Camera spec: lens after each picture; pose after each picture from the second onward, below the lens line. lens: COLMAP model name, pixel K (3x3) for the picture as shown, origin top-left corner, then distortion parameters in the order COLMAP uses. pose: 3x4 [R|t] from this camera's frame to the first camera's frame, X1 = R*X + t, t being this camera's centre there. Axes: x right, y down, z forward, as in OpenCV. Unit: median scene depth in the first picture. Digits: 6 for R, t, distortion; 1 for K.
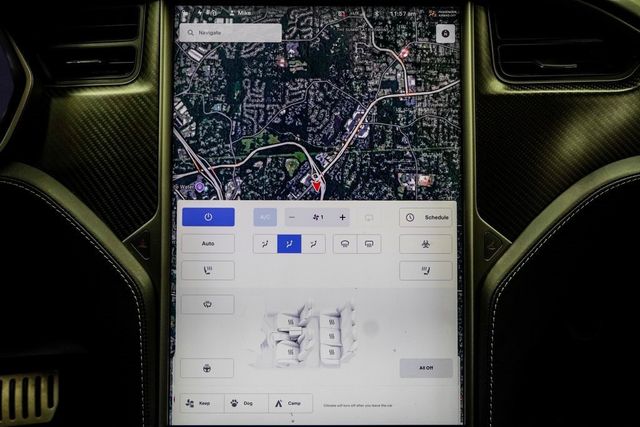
lens RADIAL K [[628.9, 0, 308.3], [0, 628.9, 193.5], [0, 0, 1]] dist [-0.006042, -0.001937]
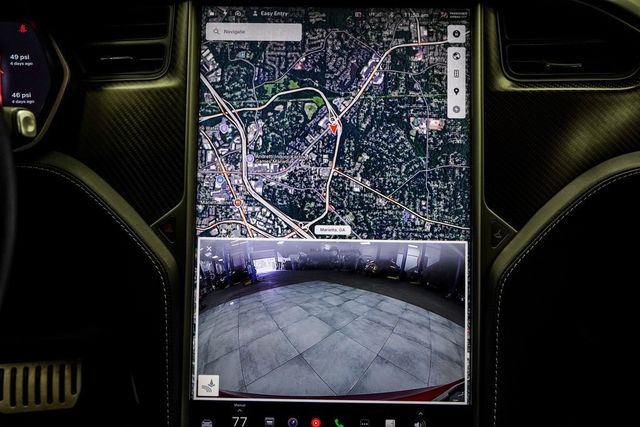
lens RADIAL K [[594.2, 0, 313.4], [0, 594.2, 212.1], [0, 0, 1]] dist [-0.003814, 0.016718]
pose [[0.999753, 0.011812, -0.018845, -0.000202], [-0.012046, 0.999851, -0.012328, 0.141670], [0.018697, 0.012552, 0.999746, -0.005041]]
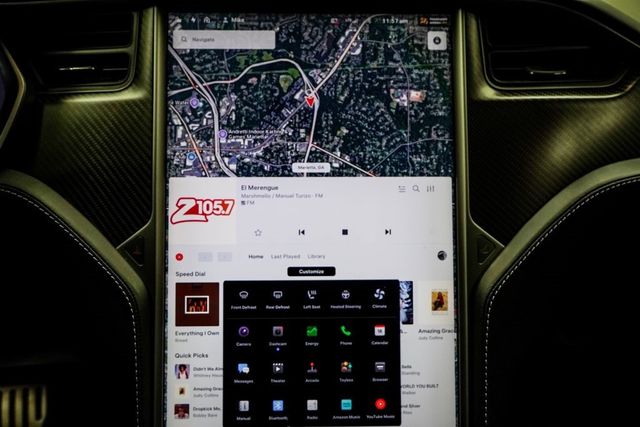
lens RADIAL K [[630.3, 0, 318.1], [0, 630.3, 259.2], [0, 0, 1]] dist [-0.002817, -0.006850]
pose [[0.999685, -0.008001, 0.023807, -0.000461], [0.008343, 0.999863, -0.014325, 0.255659], [-0.023689, 0.014519, 0.999614, -0.012289]]
